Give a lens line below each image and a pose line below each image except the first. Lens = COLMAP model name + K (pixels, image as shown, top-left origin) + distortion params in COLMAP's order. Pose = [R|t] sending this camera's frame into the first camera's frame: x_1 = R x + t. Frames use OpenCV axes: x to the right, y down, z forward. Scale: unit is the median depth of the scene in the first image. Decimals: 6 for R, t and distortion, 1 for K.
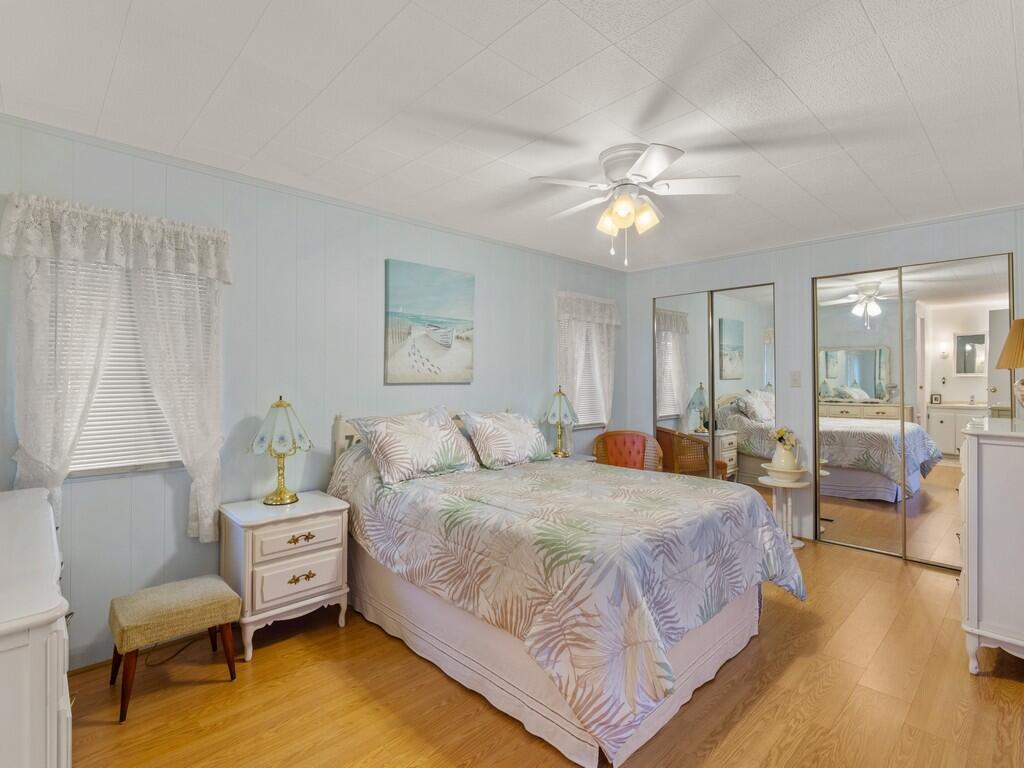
lens RADIAL K [[499.3, 0, 511.1], [0, 499.3, 373.8], [0, 0, 1]] dist [-0.000872, 0.000139]
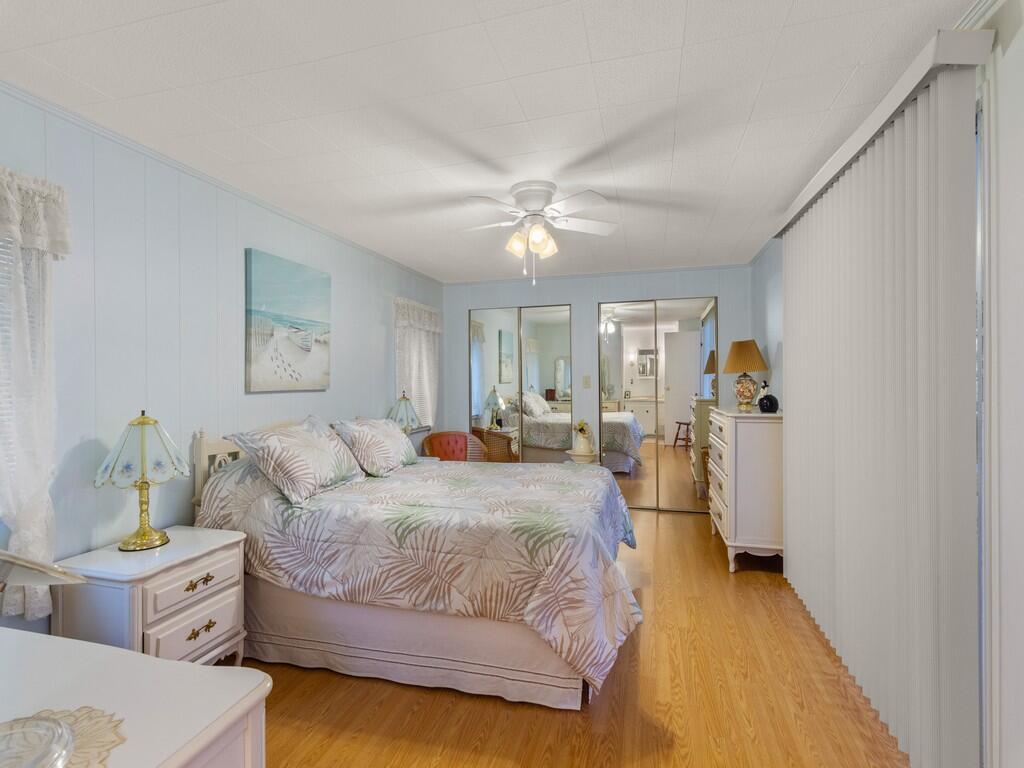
lens RADIAL K [[490.2, 0, 512.0], [0, 490.2, 384.0], [0, 0, 1]] dist [0.001947, 0.000296]
pose [[0.860149, -0.013216, 0.509872, -0.381770], [0.007471, 0.999883, 0.013314, -0.003360], [-0.509989, -0.007643, 0.860147, 0.046854]]
